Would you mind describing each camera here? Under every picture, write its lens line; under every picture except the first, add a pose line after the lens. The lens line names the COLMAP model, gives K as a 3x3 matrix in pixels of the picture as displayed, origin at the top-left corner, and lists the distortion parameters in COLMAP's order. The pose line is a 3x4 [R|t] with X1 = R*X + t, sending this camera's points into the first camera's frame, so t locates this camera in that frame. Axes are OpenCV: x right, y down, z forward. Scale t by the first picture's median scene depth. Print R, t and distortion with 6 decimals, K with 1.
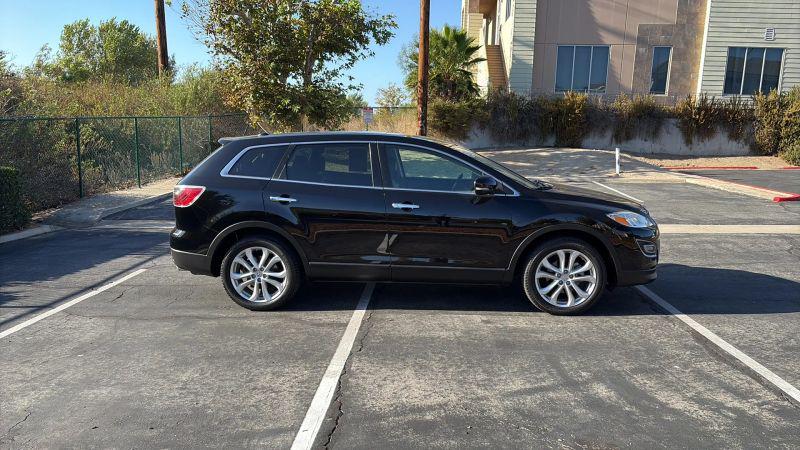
lens RADIAL K [[573.2, 0, 405.3], [0, 573.2, 231.8], [0, 0, 1]] dist [0.056874, -0.062507]
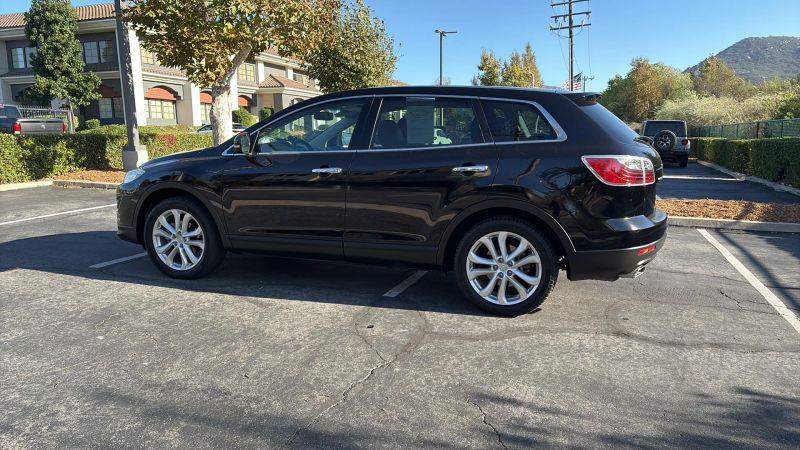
lens RADIAL K [[573.2, 0, 409.9], [0, 573.2, 229.3], [0, 0, 1]] dist [0.056874, -0.062507]
pose [[-0.963307, -0.056233, 0.262446, -0.179252], [0.033329, 0.945178, 0.324851, -0.163101], [-0.266325, 0.321679, -0.908622, 1.179668]]
